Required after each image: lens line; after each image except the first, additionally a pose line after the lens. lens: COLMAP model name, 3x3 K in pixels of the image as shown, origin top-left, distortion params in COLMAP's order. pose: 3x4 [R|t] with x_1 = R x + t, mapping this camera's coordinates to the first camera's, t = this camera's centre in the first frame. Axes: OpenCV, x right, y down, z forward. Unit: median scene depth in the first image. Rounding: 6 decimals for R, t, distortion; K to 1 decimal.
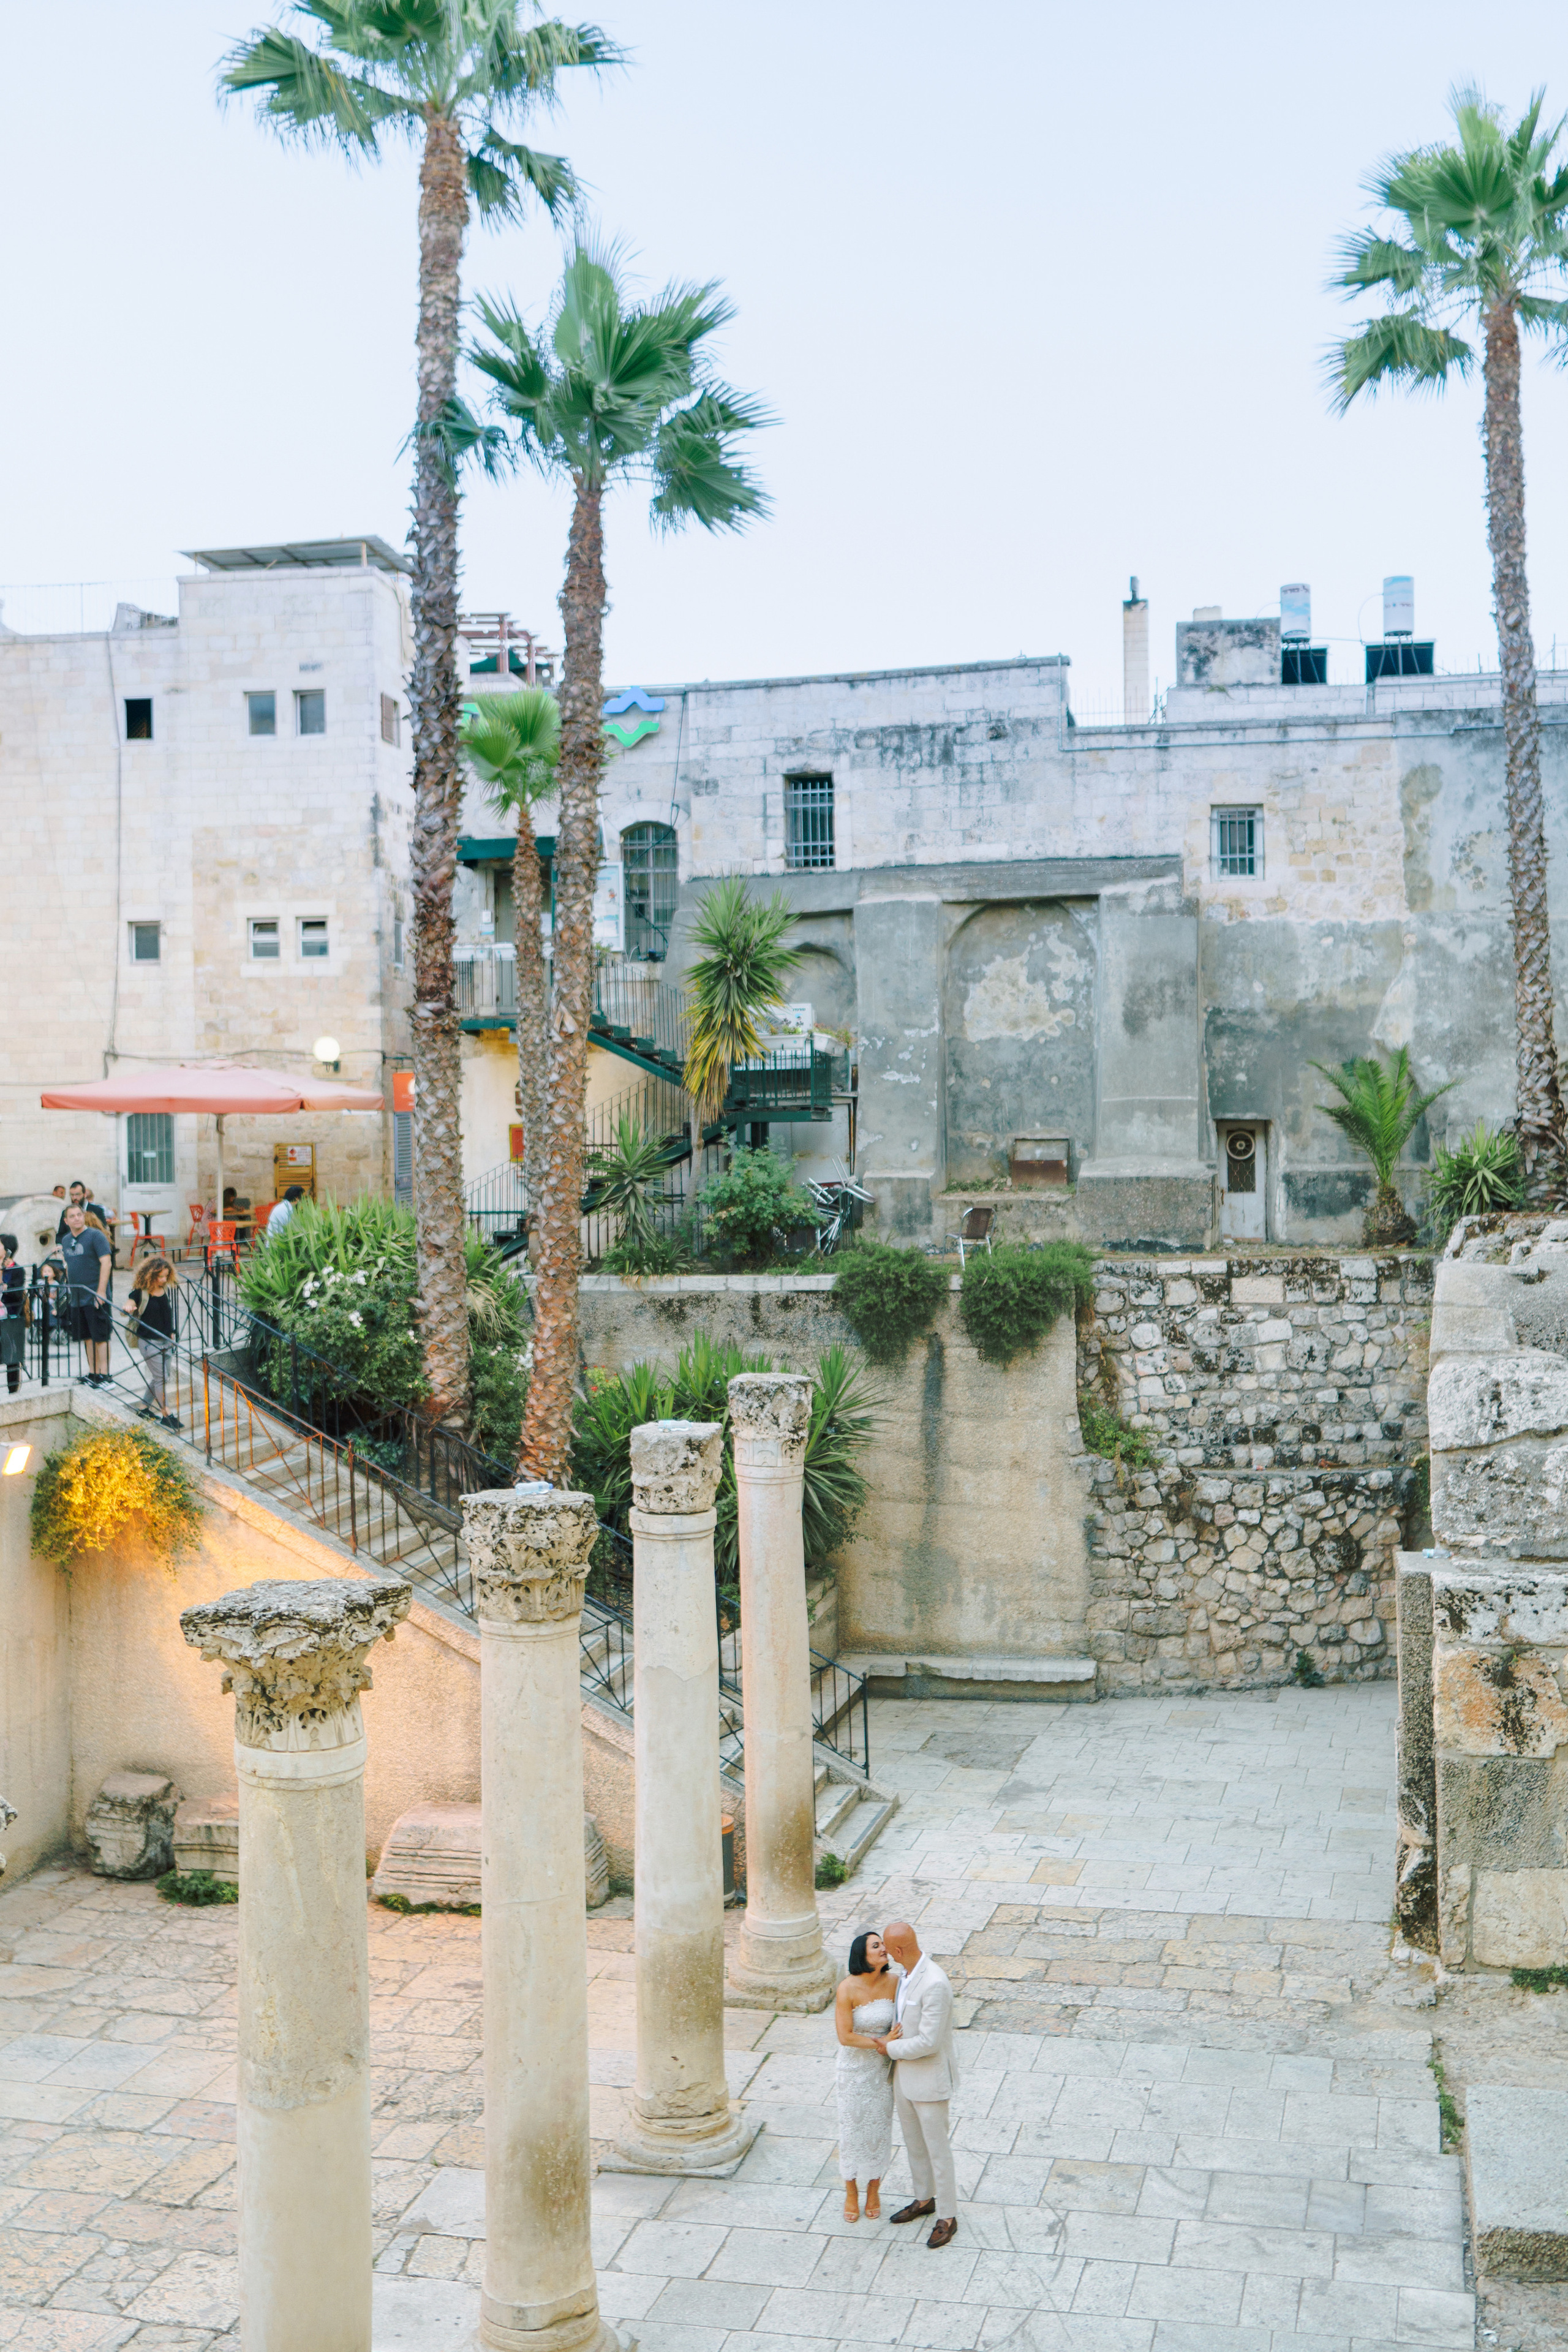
lens RADIAL K [[2476.1, 0, 789.1], [0, 2476.1, 1175.3], [0, 0, 1]] dist [0.004766, -0.003428]
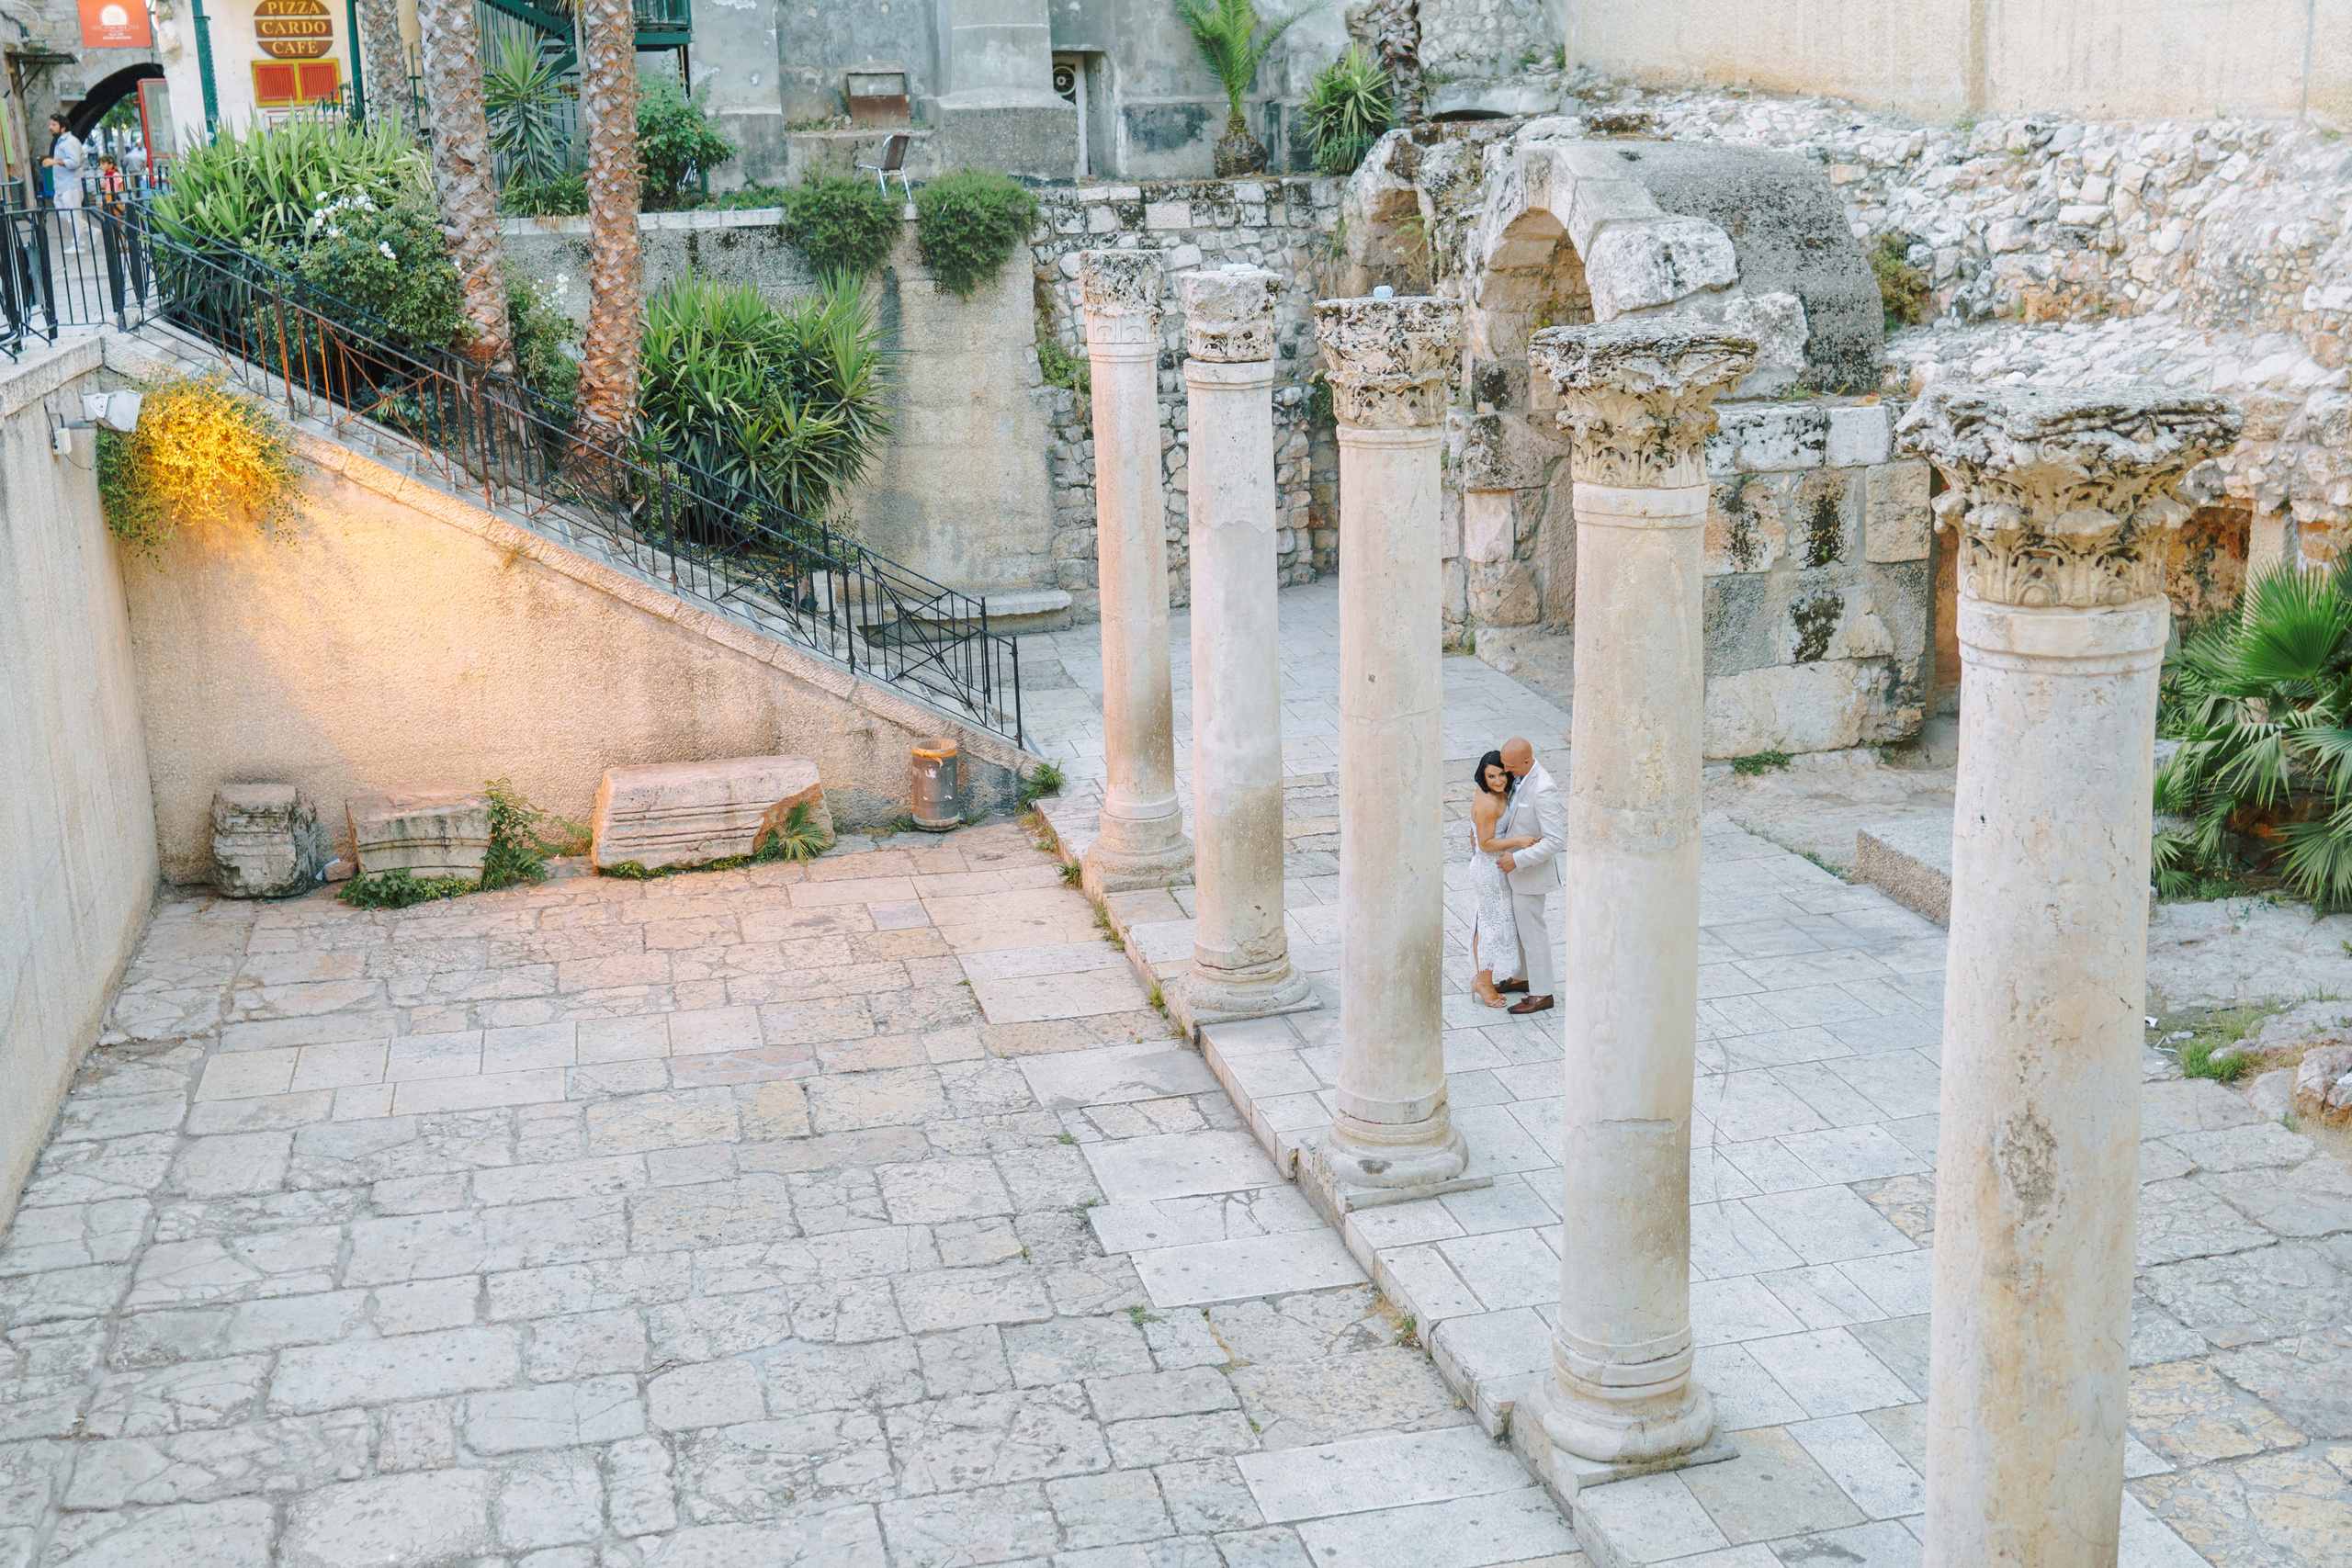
lens RADIAL K [[2475.8, 0, 1177.7], [0, 2475.8, 774.7], [0, 0, 1]] dist [0.004766, -0.003428]
pose [[0.888113, -0.125422, 0.442181, -0.291828], [0.025668, 0.974081, 0.224739, 0.043226], [-0.458907, -0.188244, 0.868314, 0.084672]]
